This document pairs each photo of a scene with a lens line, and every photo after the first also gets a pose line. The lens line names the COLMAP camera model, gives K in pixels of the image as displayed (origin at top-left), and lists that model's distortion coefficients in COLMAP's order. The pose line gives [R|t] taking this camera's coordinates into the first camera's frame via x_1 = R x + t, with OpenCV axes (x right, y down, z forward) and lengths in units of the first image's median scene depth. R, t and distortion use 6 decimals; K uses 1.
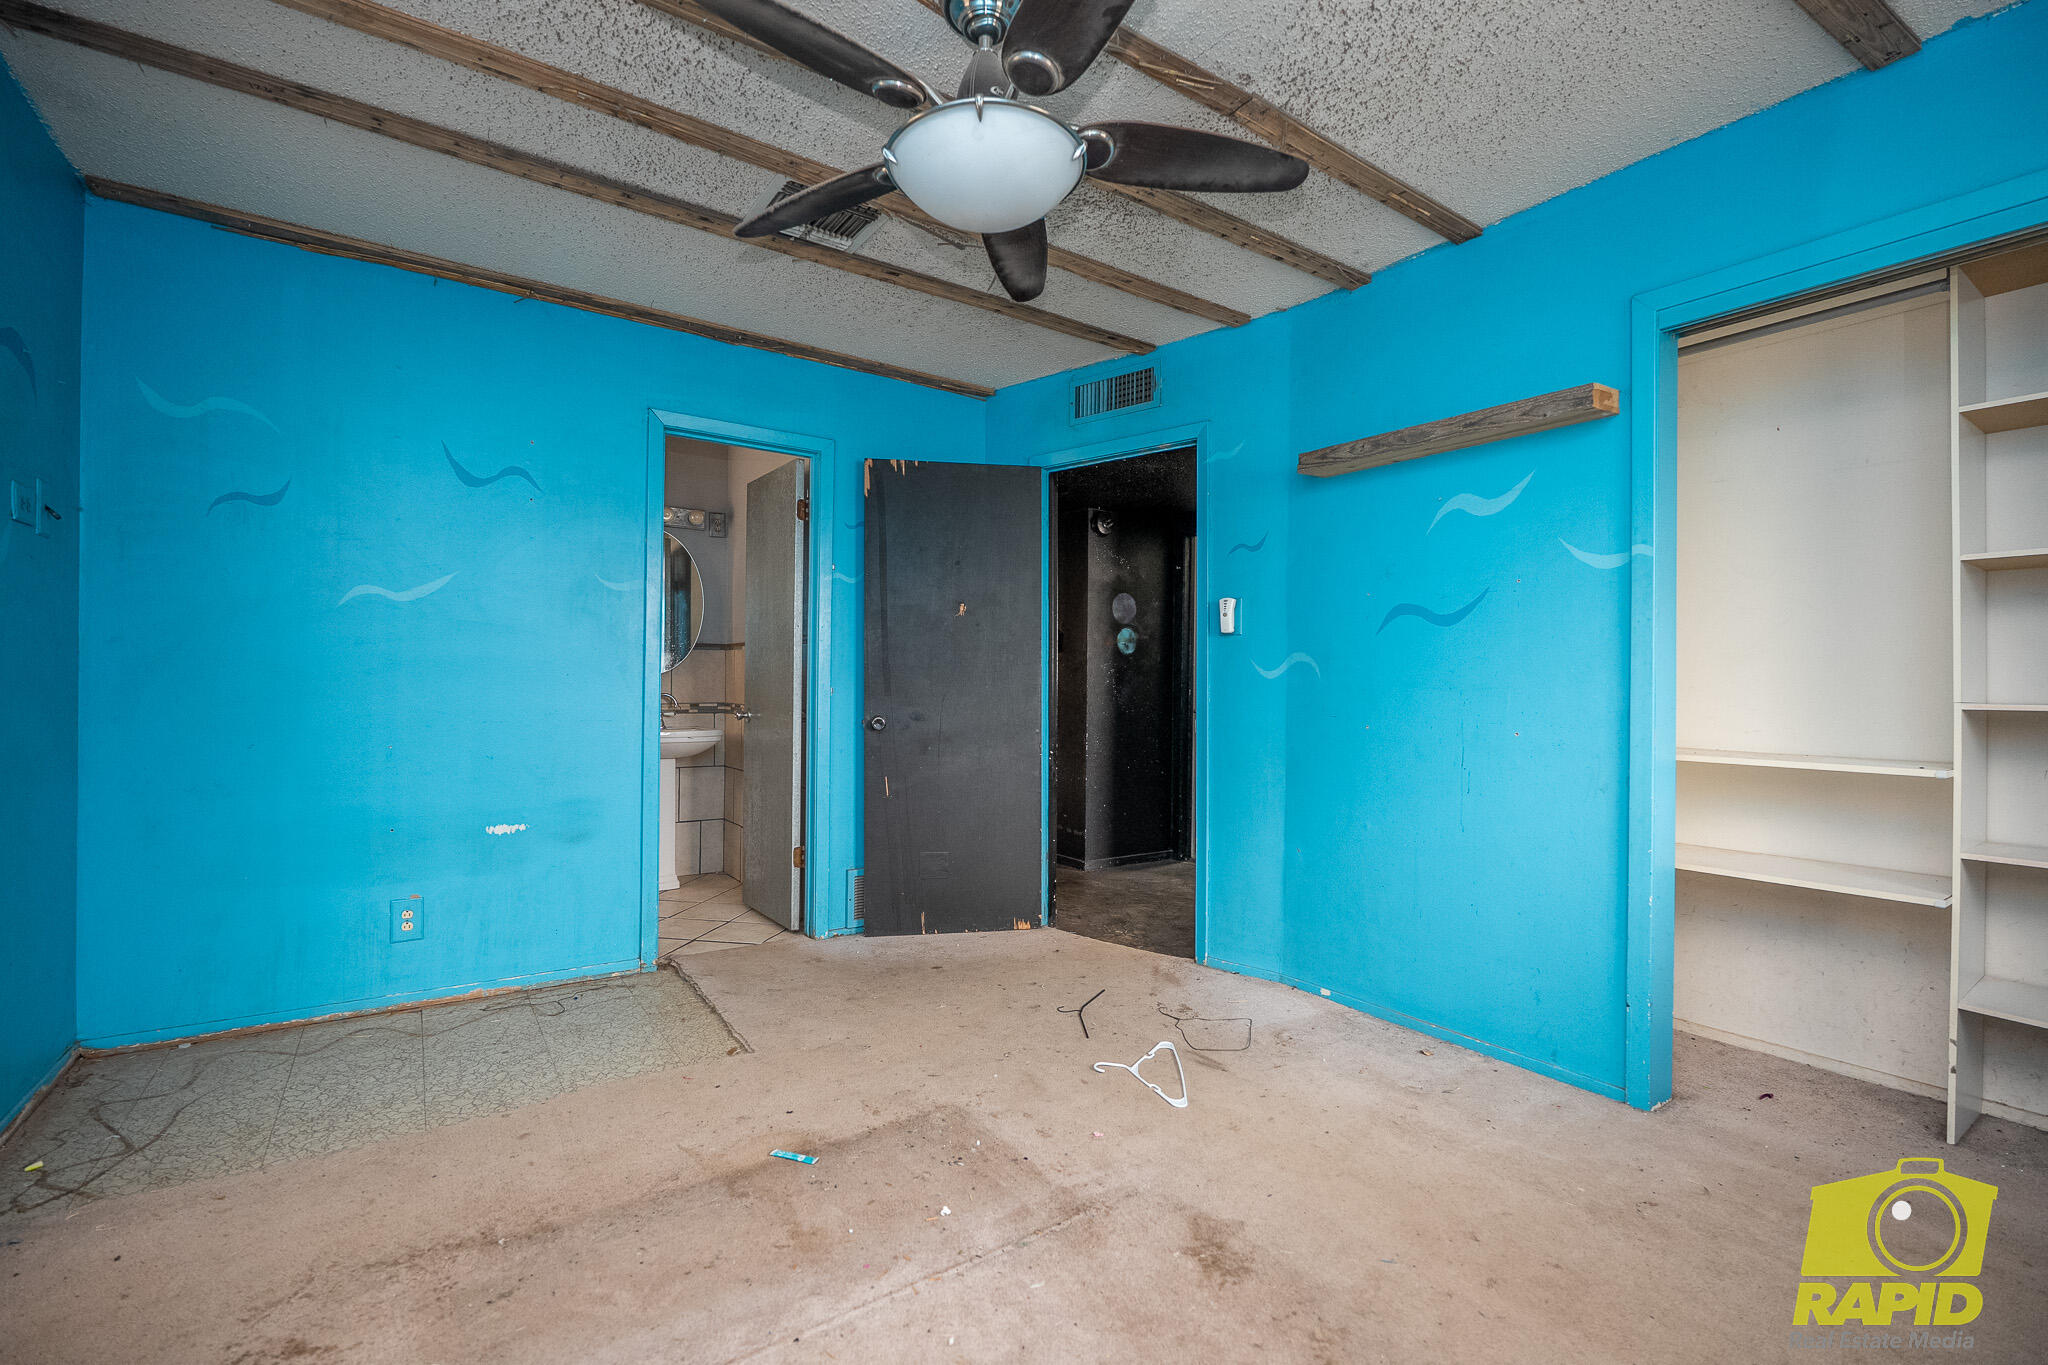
lens RADIAL K [[896.0, 0, 1023.4], [0, 896.0, 682.3], [0, 0, 1]] dist [-0.007726, 0.001601]
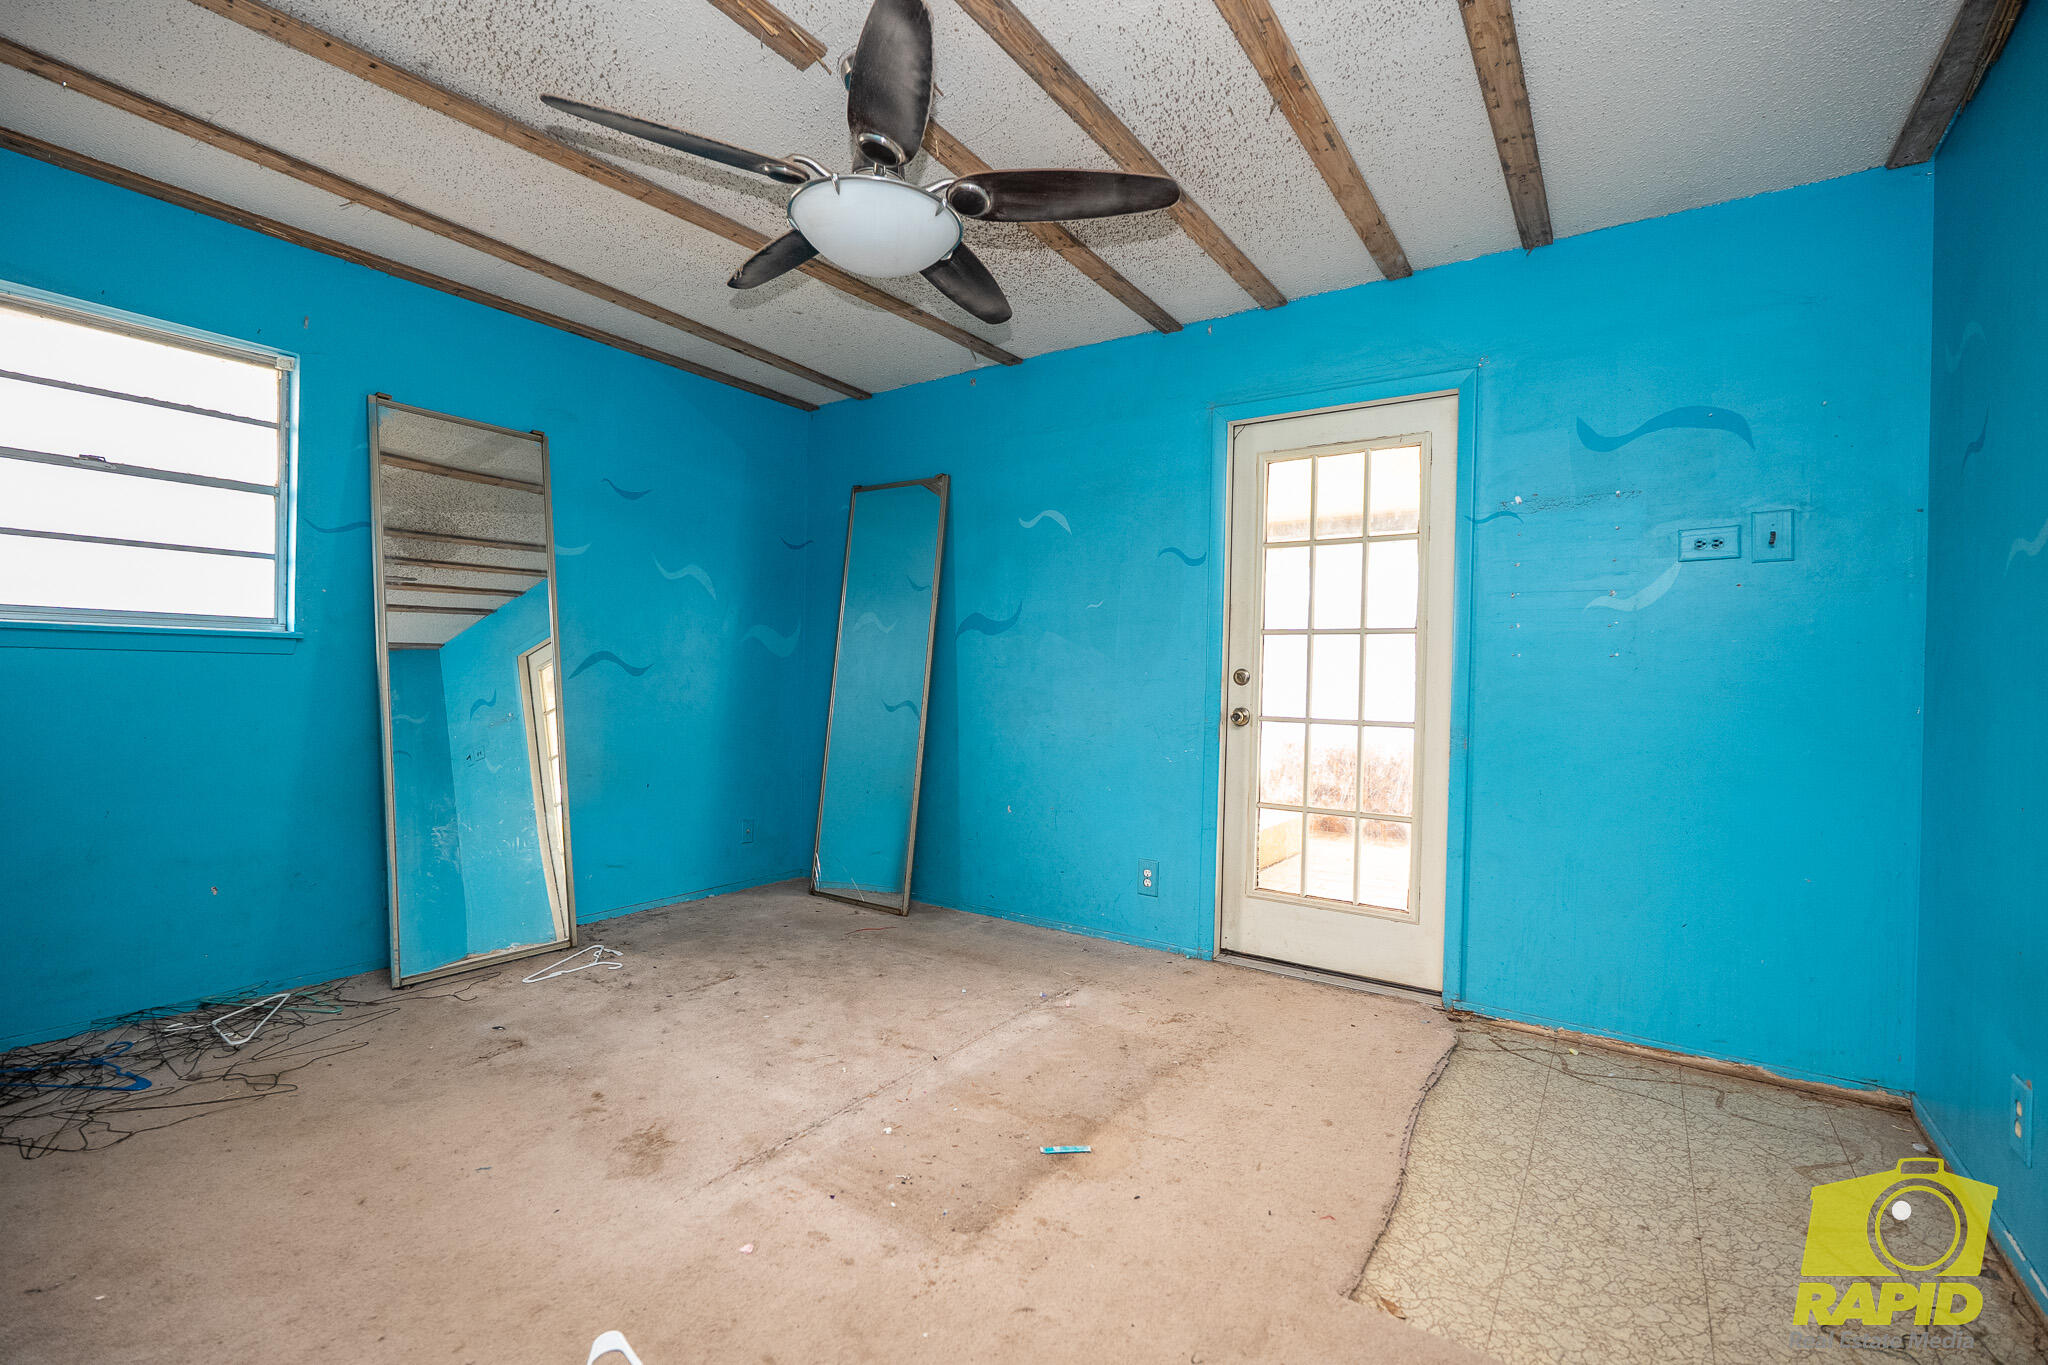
lens RADIAL K [[896.0, 0, 1023.2], [0, 896.0, 691.8], [0, 0, 1]] dist [-0.007726, 0.001601]
pose [[-0.930990, -0.021589, -0.364406, 0.157210], [-0.027408, 0.999566, 0.010803, 0.009037], [0.364014, 0.020045, -0.931178, 1.845336]]
